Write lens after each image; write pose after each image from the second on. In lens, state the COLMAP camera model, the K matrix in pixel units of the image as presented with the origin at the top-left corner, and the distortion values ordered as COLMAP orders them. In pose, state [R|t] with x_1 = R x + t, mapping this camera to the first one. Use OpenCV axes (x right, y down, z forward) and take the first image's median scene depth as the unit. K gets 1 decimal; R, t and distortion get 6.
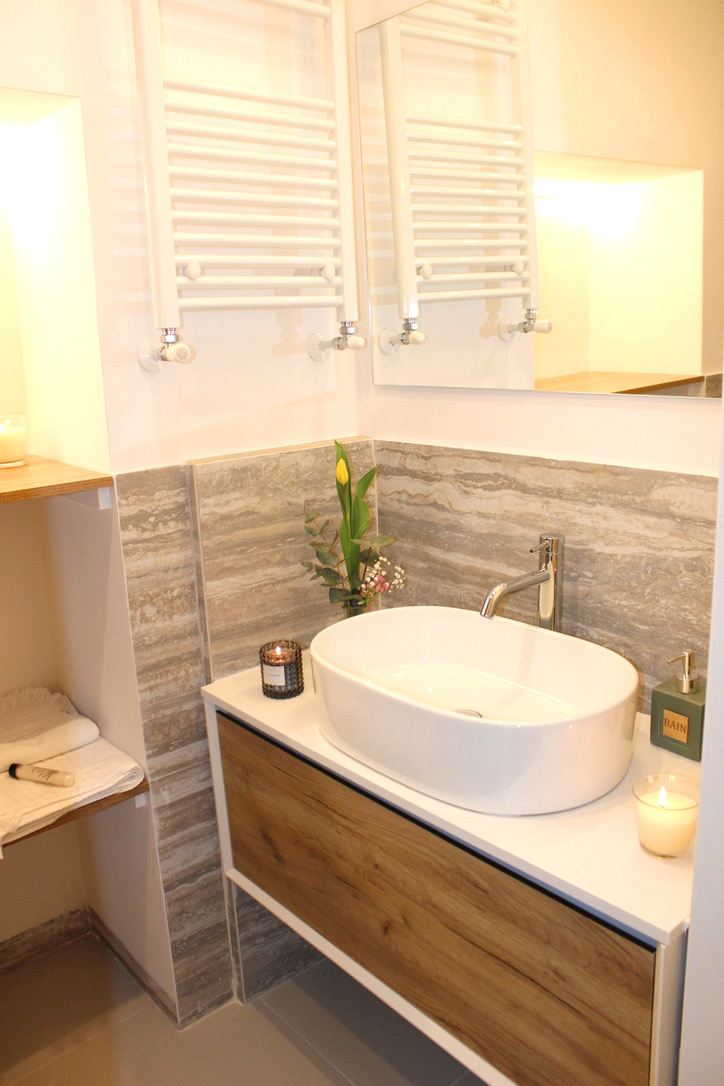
lens RADIAL K [[893.7, 0, 362.0], [0, 893.7, 543.0], [0, 0, 1]] dist [-0.150410, 0.128468]
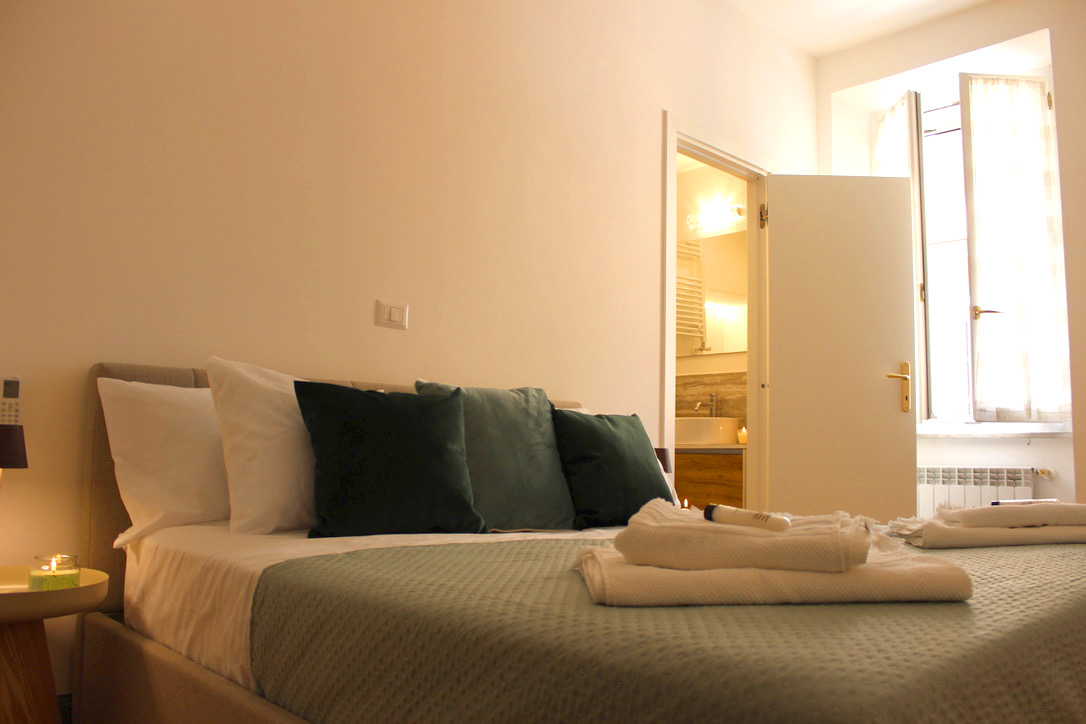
lens RADIAL K [[893.7, 0, 543.0], [0, 893.7, 362.0], [0, 0, 1]] dist [-0.150410, 0.128468]
pose [[0.996967, 0.067736, 0.038316, -0.545248], [-0.051106, 0.941162, -0.334069, 0.991073], [-0.058690, 0.331098, 0.941770, -2.081278]]
